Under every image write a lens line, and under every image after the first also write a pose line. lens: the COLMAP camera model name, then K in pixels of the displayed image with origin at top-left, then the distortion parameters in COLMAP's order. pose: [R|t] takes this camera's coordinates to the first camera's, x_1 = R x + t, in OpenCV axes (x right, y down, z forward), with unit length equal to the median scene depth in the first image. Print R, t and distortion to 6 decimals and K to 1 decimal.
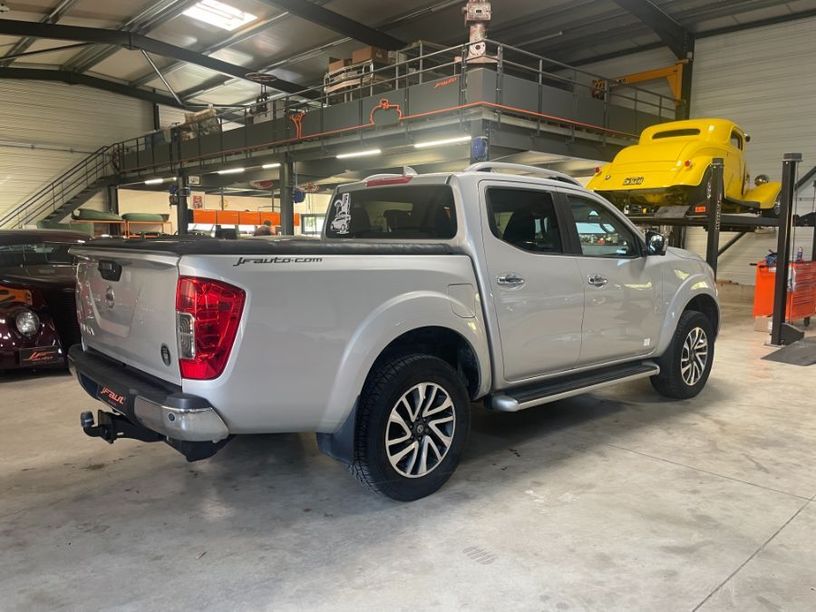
lens RADIAL K [[619.1, 0, 407.7], [0, 619.1, 306.7], [0, 0, 1]] dist [0.097563, -0.127865]
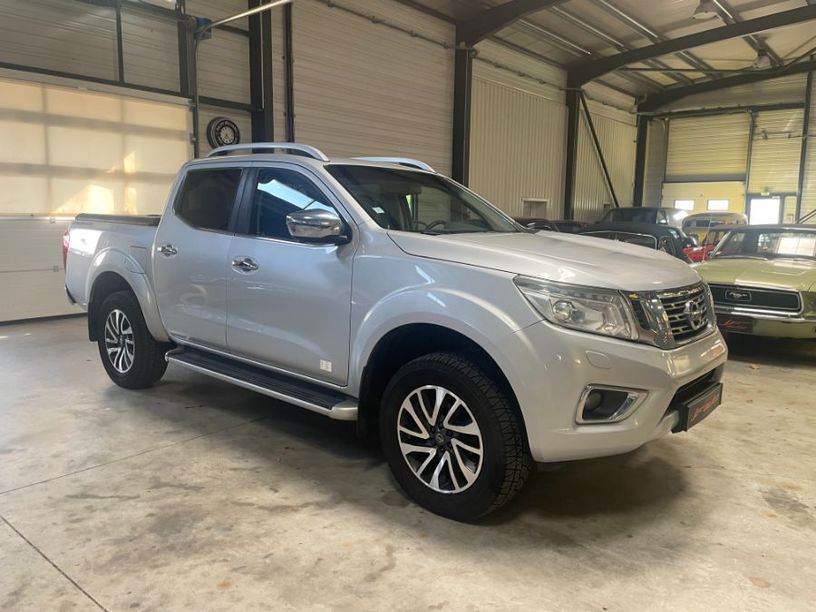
lens RADIAL K [[619.1, 0, 407.6], [0, 619.1, 301.7], [0, 0, 1]] dist [0.097563, -0.127865]
pose [[0.129027, 0.130130, -0.983066, 1.156171], [-0.130004, 0.985016, 0.113326, -0.113662], [0.983082, 0.113180, 0.144011, 1.059798]]
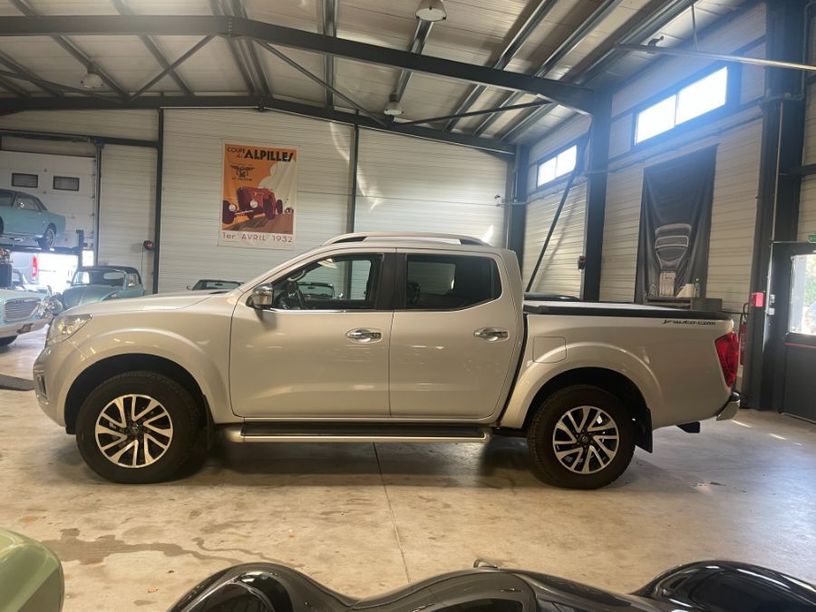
lens RADIAL K [[619.1, 0, 401.6], [0, 619.1, 301.6], [0, 0, 1]] dist [0.097563, -0.127865]
pose [[-0.812554, -0.070119, 0.578653, -0.580943], [0.012269, 0.990461, 0.137249, -0.261008], [-0.582757, 0.118622, -0.803942, 1.999892]]
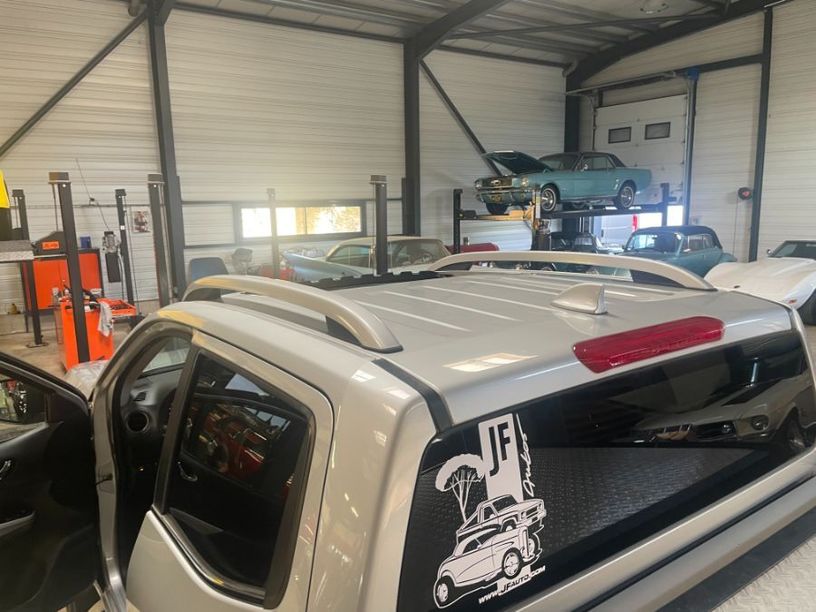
lens RADIAL K [[619.1, 0, 401.5], [0, 619.1, 309.7], [0, 0, 1]] dist [0.097563, -0.127865]
pose [[0.122090, -0.176081, 0.976775, -0.319965], [0.141816, 0.977134, 0.158420, -0.261538], [-0.982335, 0.119181, 0.144269, 0.990173]]
